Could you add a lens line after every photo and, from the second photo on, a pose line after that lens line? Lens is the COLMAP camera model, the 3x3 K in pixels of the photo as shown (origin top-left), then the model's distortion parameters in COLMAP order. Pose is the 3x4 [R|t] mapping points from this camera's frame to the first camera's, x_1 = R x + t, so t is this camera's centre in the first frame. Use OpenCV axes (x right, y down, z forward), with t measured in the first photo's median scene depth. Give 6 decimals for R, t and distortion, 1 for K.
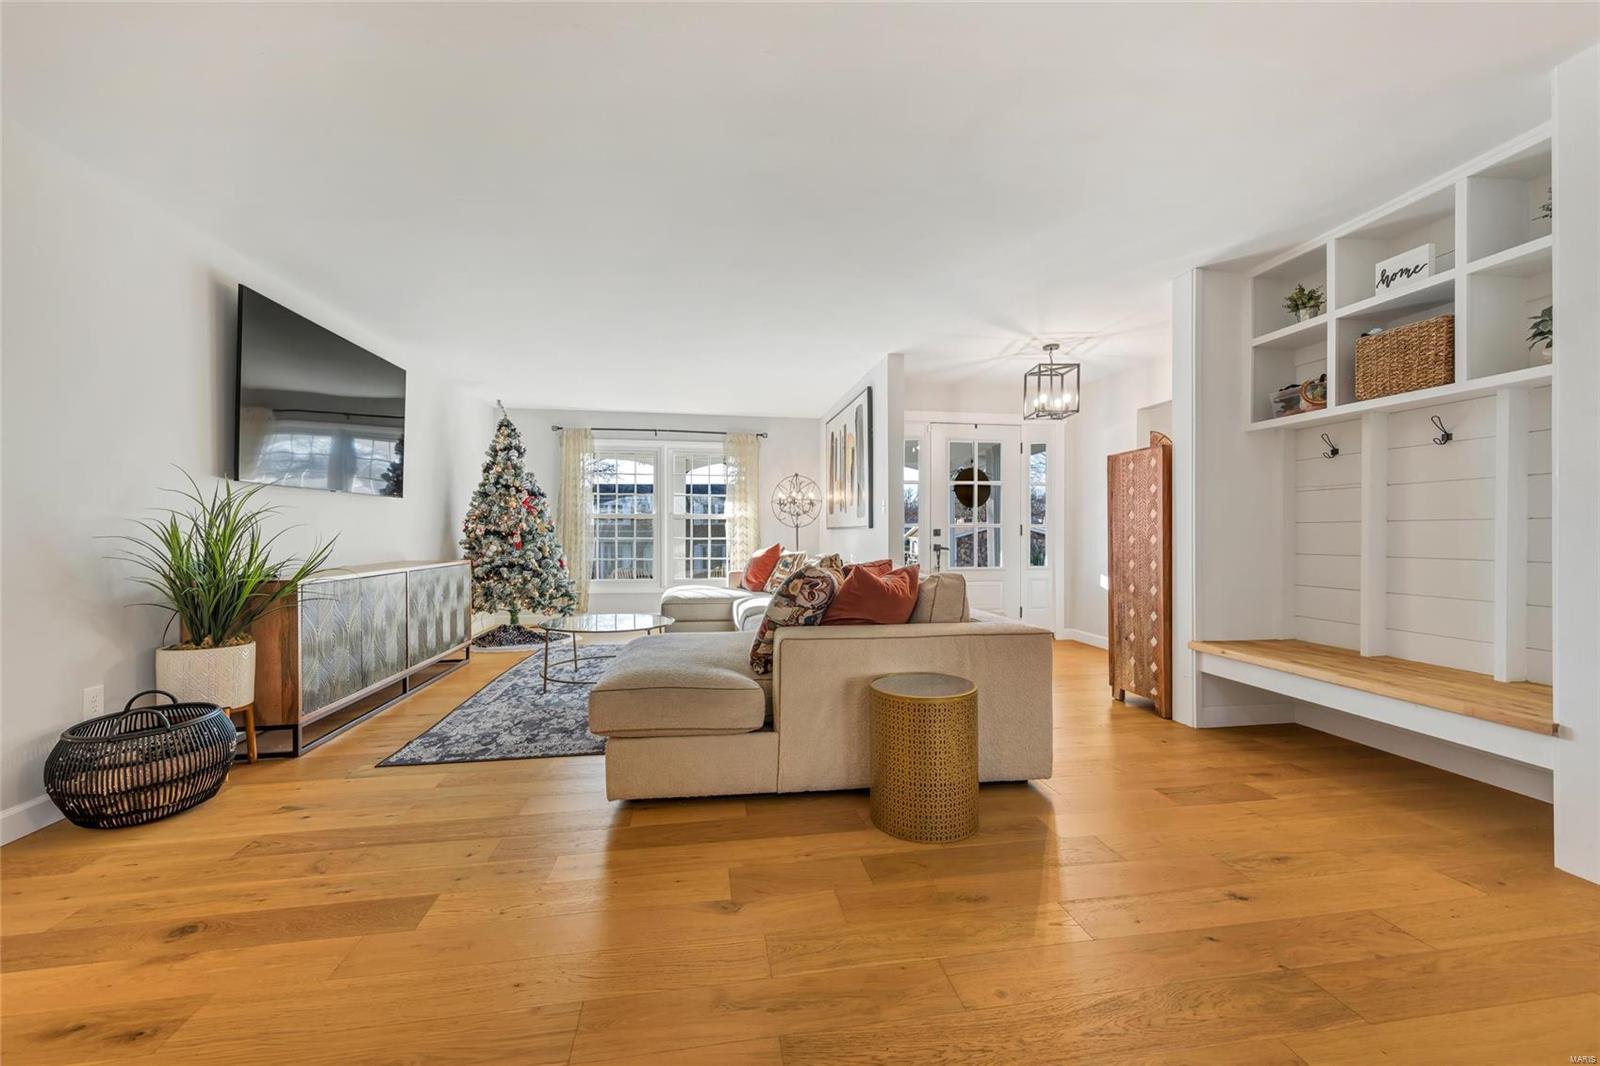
lens RADIAL K [[630.3, 0, 803.6], [0, 630.3, 536.6], [0, 0, 1]] dist [0.009839, -0.001588]
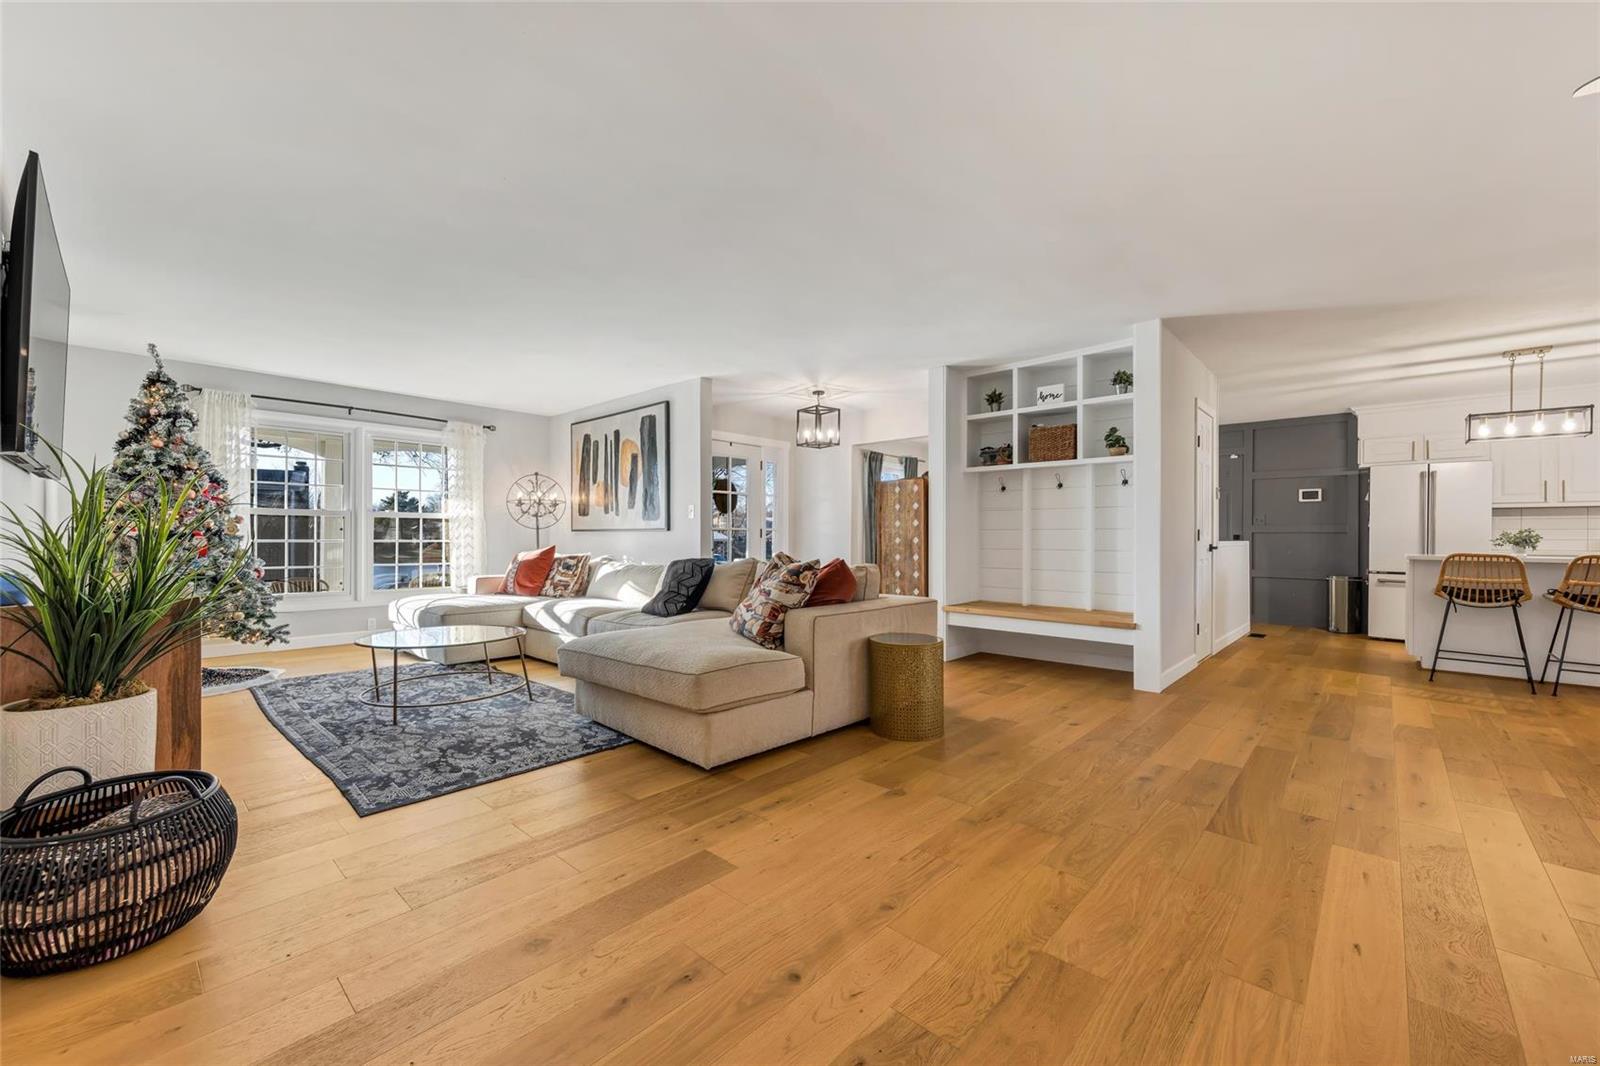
lens RADIAL K [[630.3, 0, 802.6], [0, 630.3, 536.1], [0, 0, 1]] dist [0.009839, -0.001588]
pose [[0.788236, 0.002246, 0.615369, -0.634173], [0.000451, 0.999991, -0.004228, 0.001307], [-0.615373, 0.003611, 0.788228, -0.005579]]
